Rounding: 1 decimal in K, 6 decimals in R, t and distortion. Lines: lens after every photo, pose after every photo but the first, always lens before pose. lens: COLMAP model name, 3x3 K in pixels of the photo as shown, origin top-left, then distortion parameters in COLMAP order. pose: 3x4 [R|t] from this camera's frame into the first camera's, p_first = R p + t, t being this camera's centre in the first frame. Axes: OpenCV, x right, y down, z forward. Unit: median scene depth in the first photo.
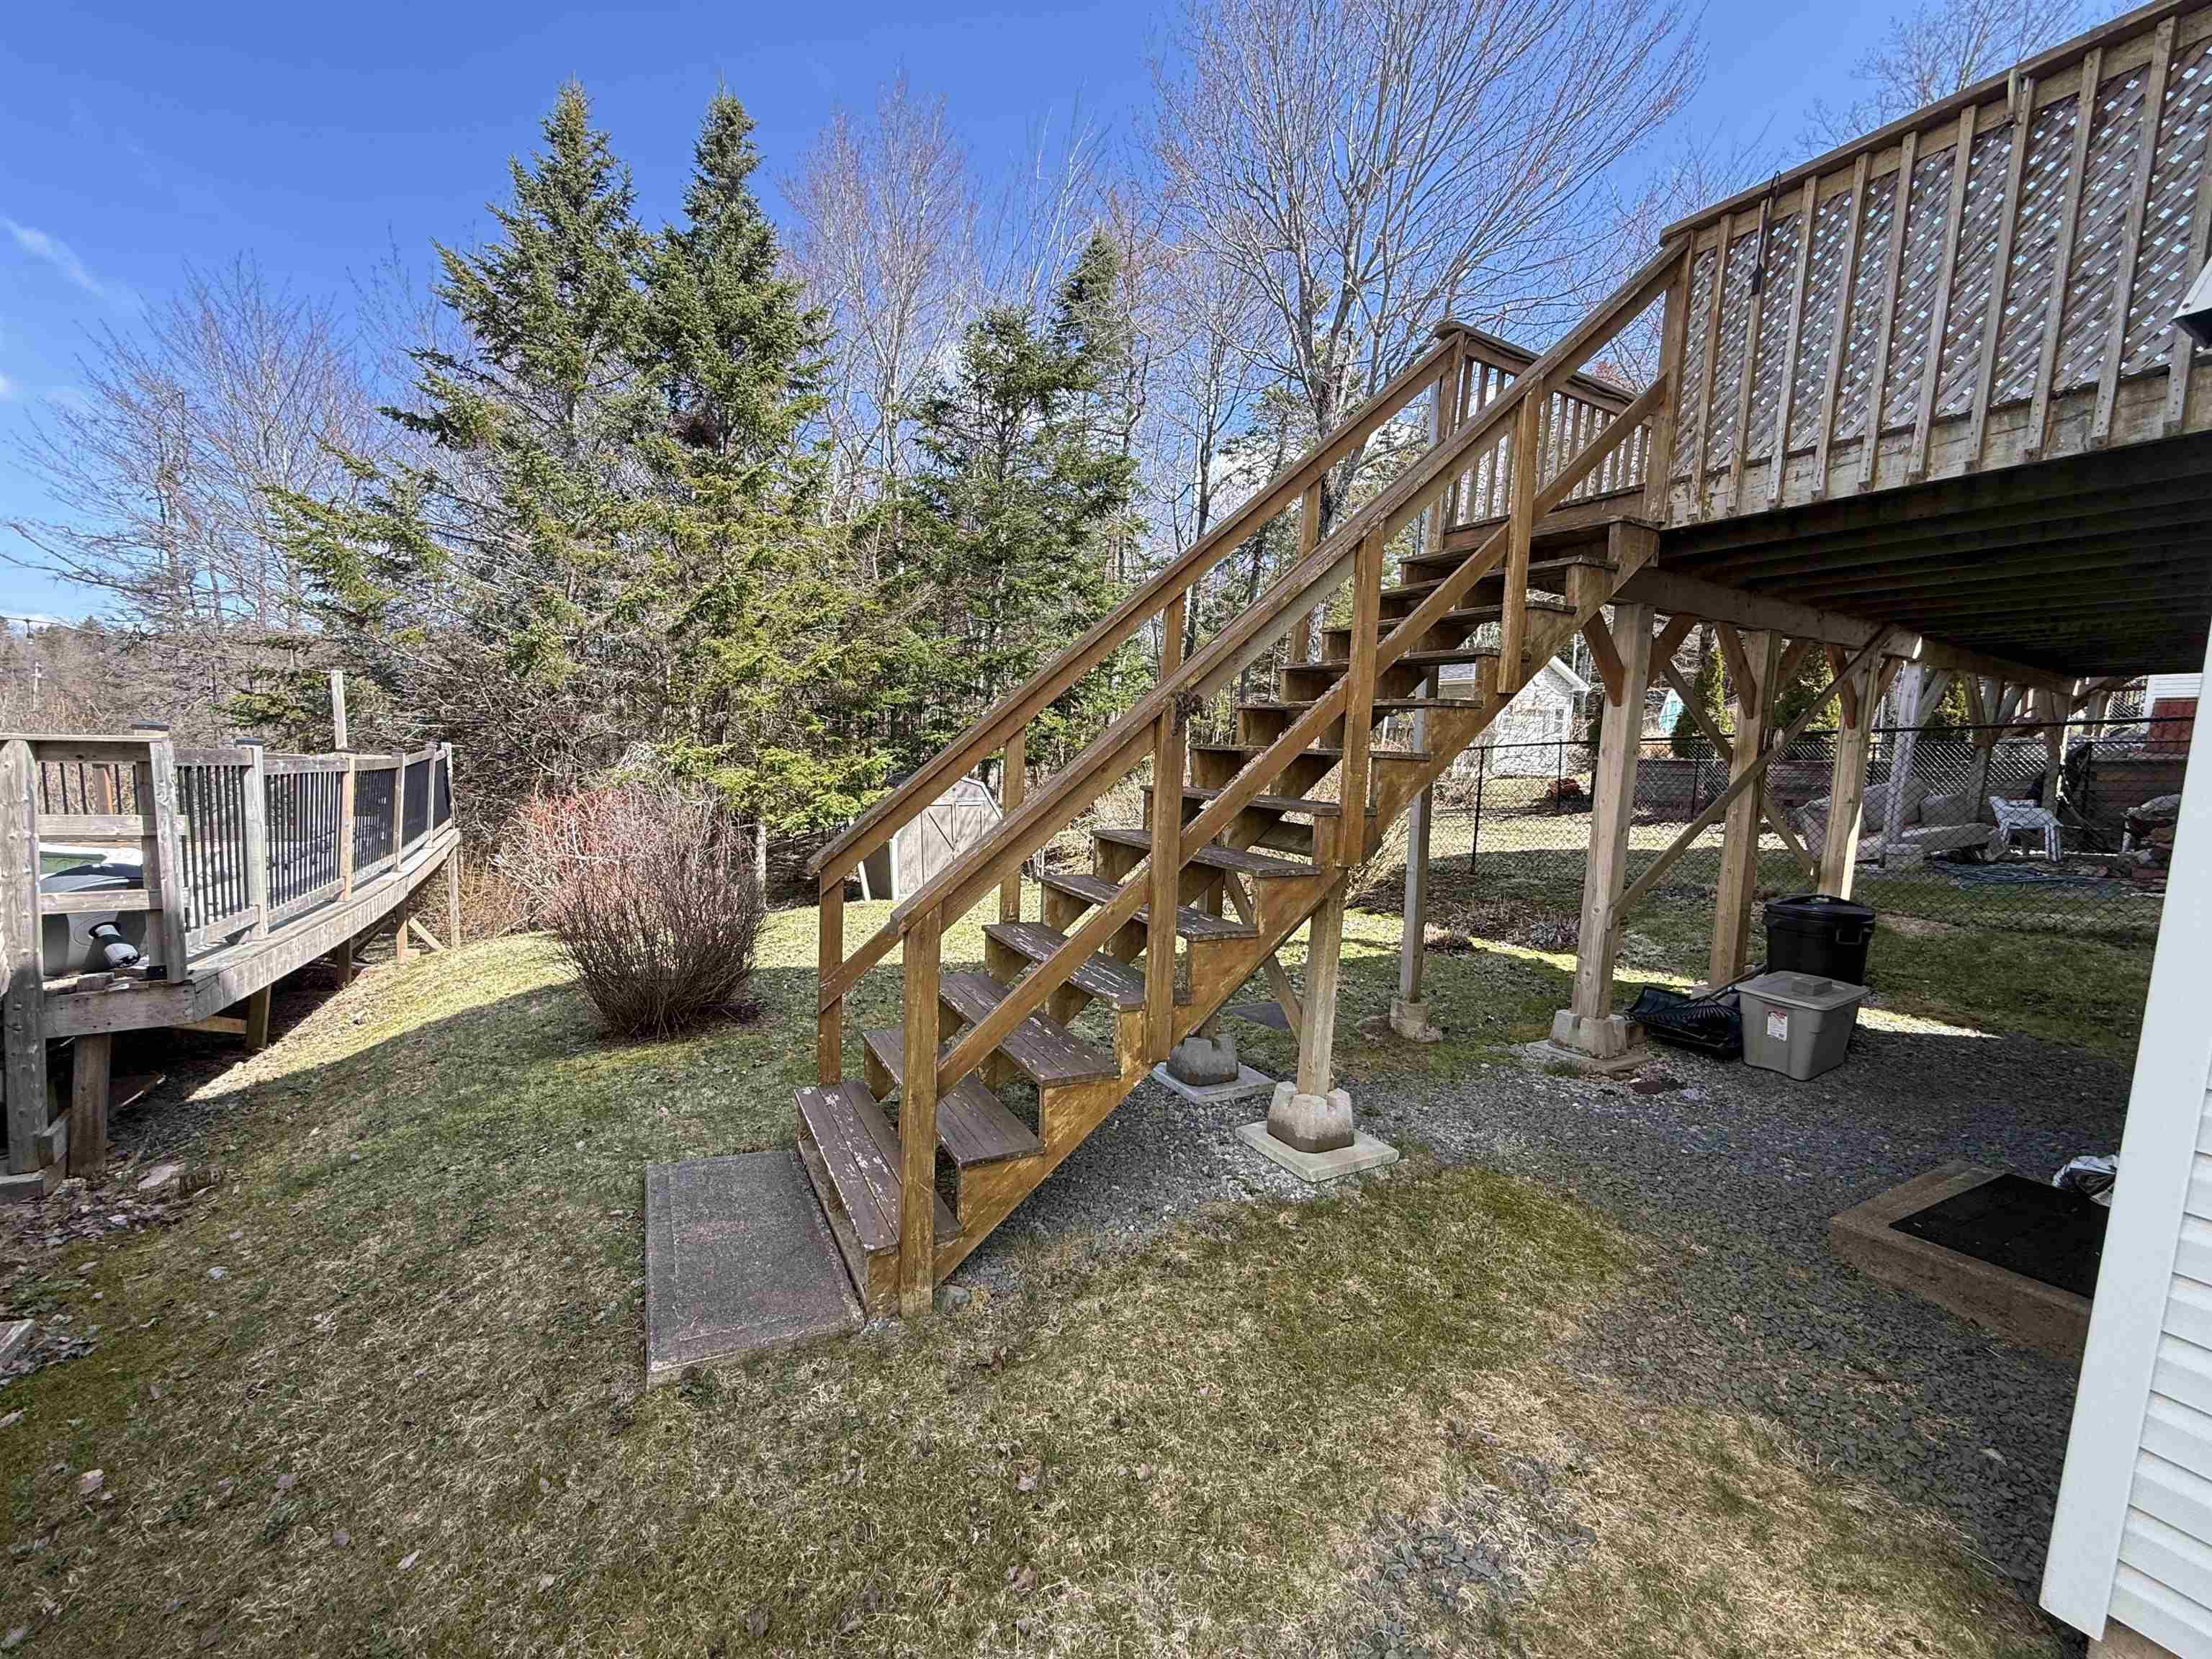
lens RADIAL K [[882.0, 0, 1106.0], [0, 882.0, 829.5], [0, 0, 1]] dist [0.001744, 0.000125]
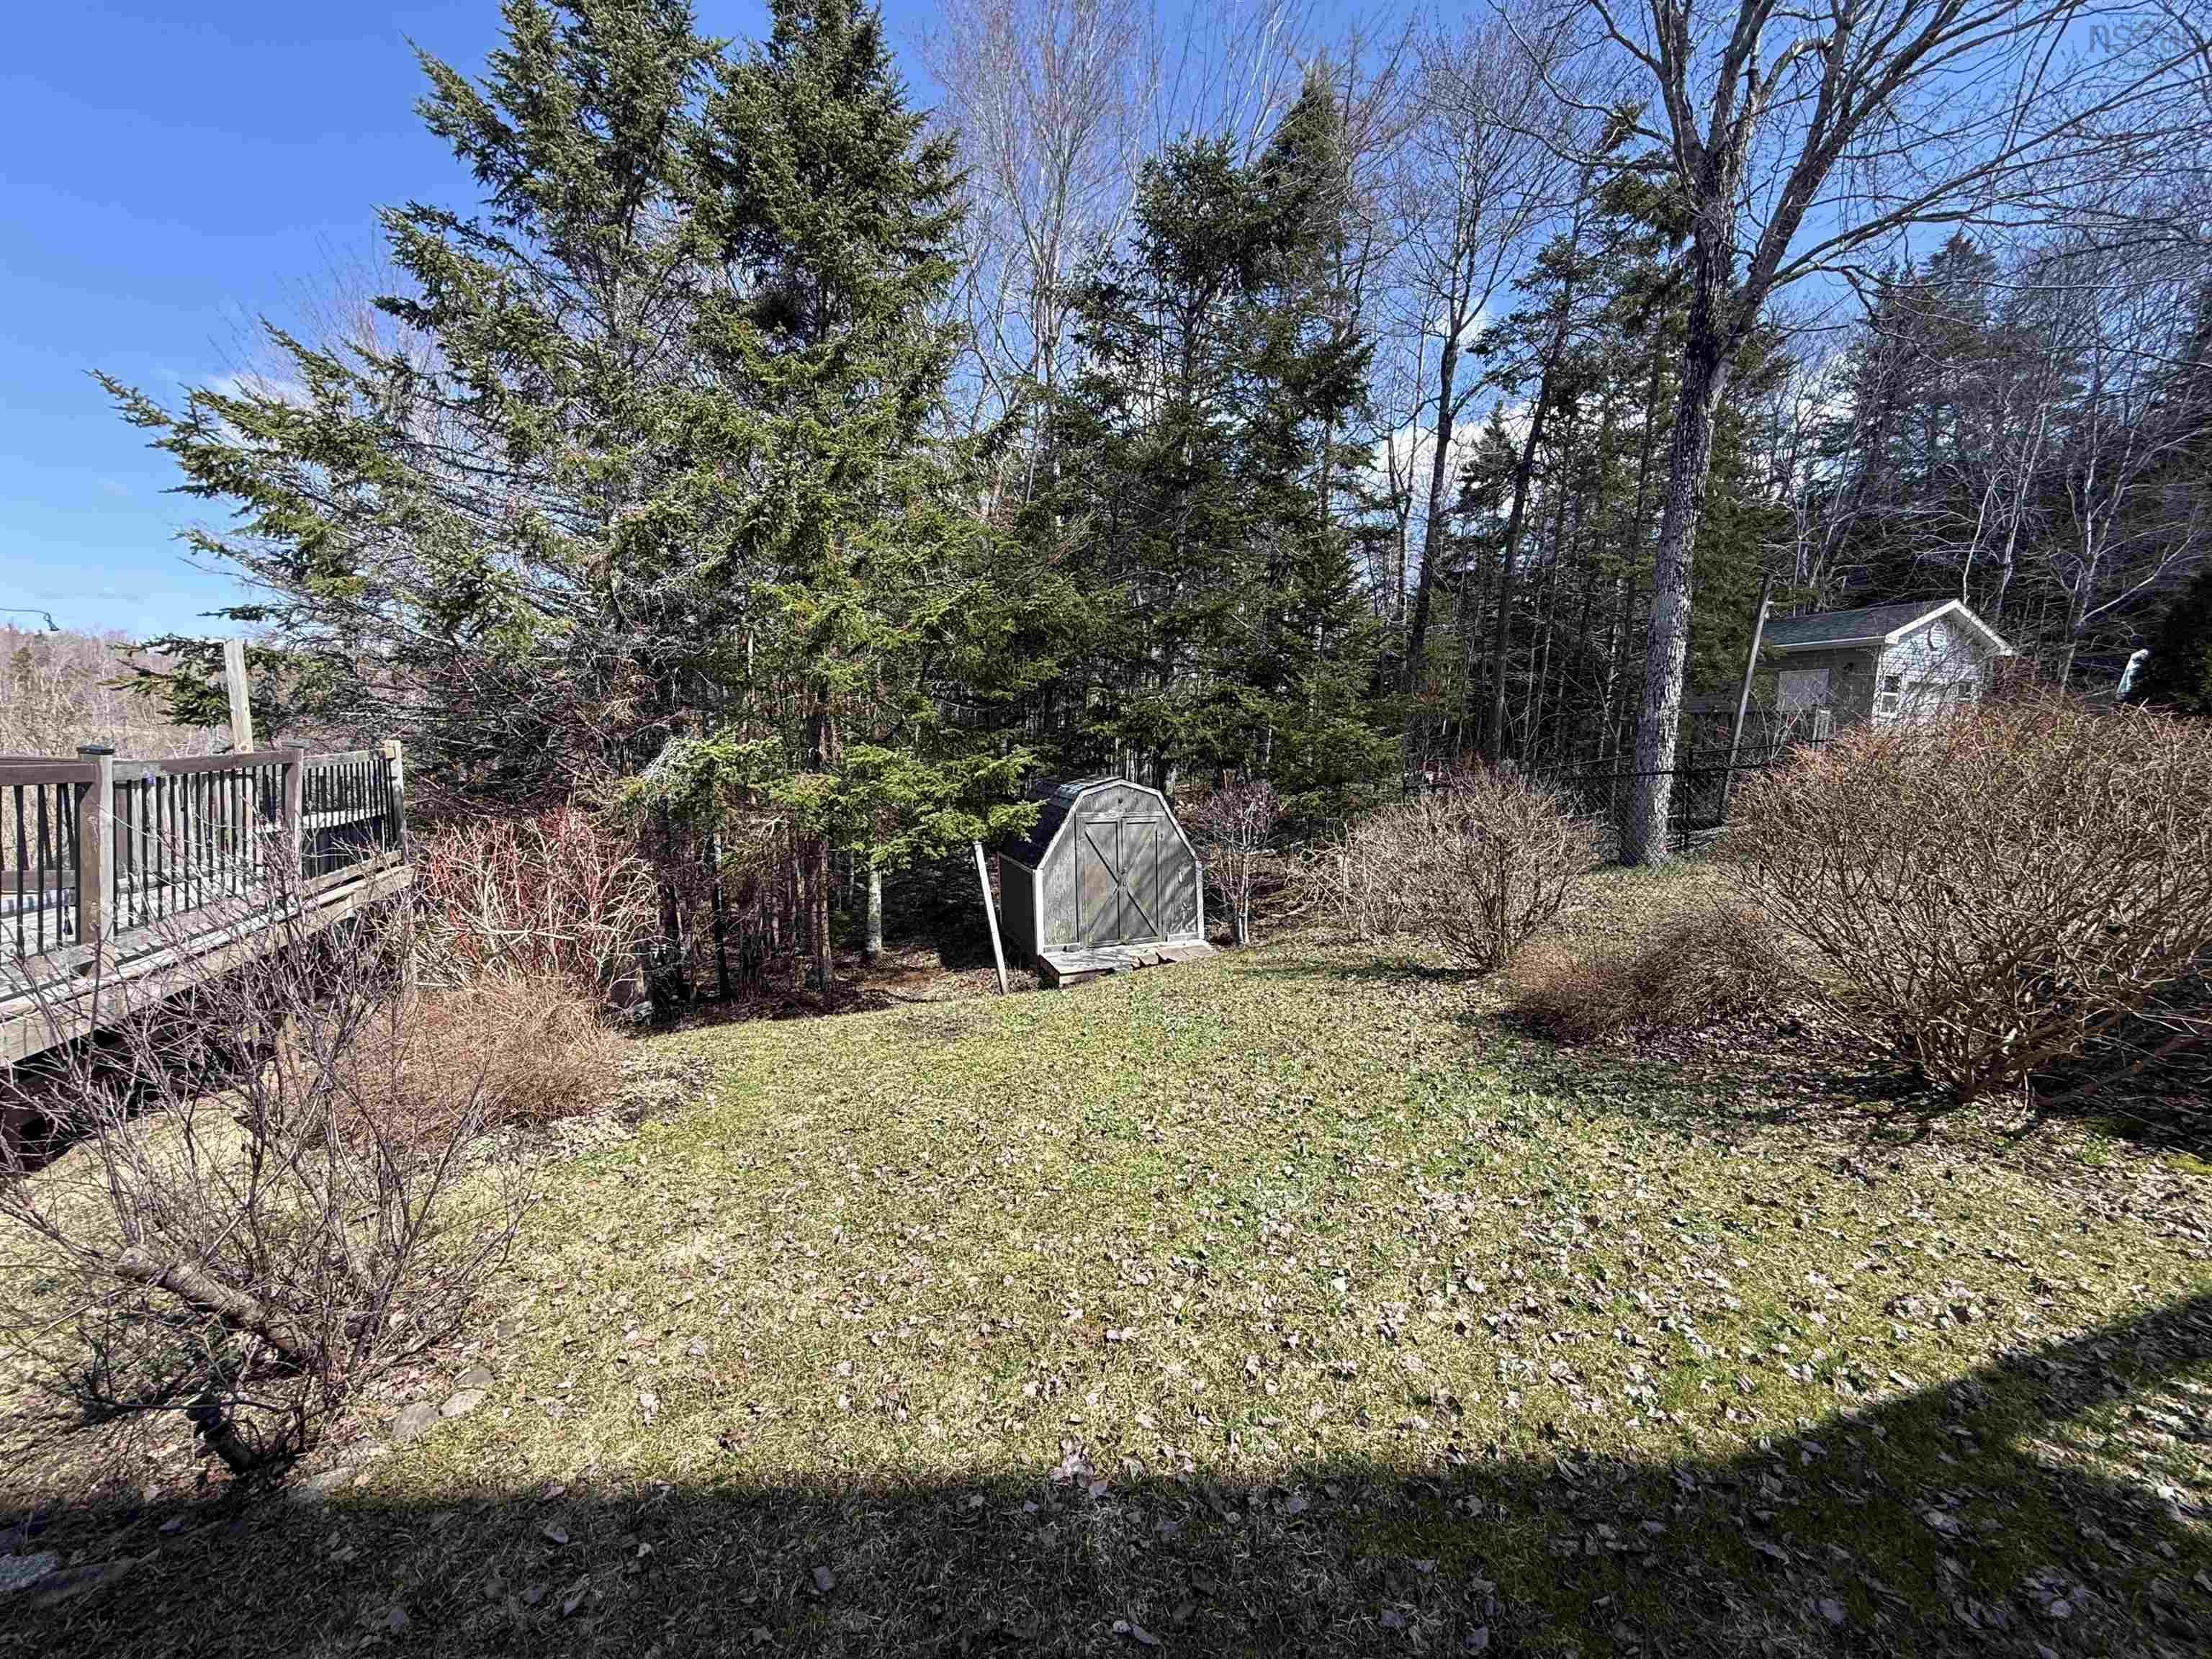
lens RADIAL K [[882.0, 0, 1106.0], [0, 882.0, 829.5], [0, 0, 1]] dist [0.001744, 0.000125]
pose [[0.982455, 0.009088, -0.186278, -0.056505], [-0.008566, 0.999957, 0.003606, -0.027786], [0.186302, -0.001948, 0.982491, 0.329466]]
